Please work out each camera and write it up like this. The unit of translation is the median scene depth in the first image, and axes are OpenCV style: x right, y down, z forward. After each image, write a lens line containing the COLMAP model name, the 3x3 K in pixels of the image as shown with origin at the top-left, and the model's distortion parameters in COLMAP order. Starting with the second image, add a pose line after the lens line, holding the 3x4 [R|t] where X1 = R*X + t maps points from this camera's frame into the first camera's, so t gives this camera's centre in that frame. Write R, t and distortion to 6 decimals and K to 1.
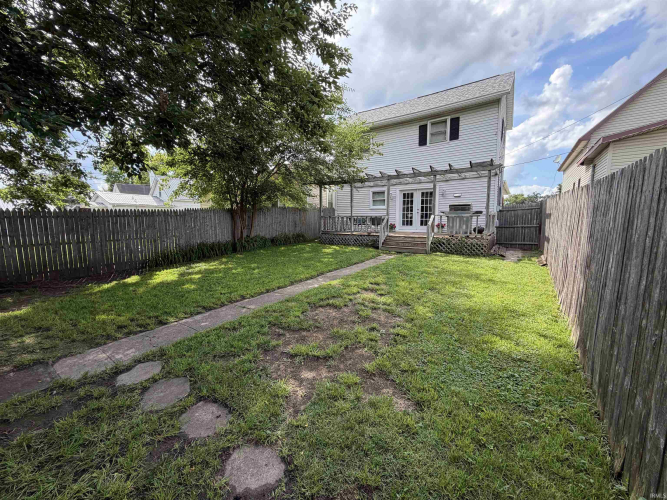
lens RADIAL K [[263.2, 0, 331.8], [0, 263.2, 250.1], [0, 0, 1]] dist [-0.002950, 0.000119]
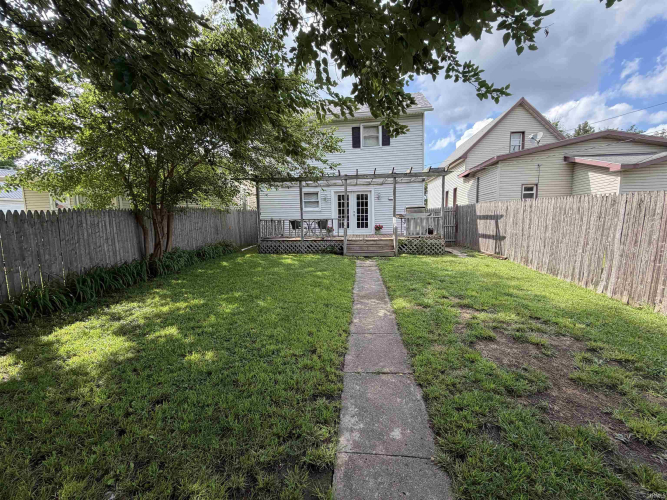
lens RADIAL K [[263.2, 0, 332.0], [0, 263.2, 250.5], [0, 0, 1]] dist [-0.002950, 0.000119]
pose [[0.881180, -0.066996, 0.468010, -0.237678], [0.070845, 0.997443, 0.009397, -0.025308], [-0.467443, 0.024875, 0.883673, 0.176531]]
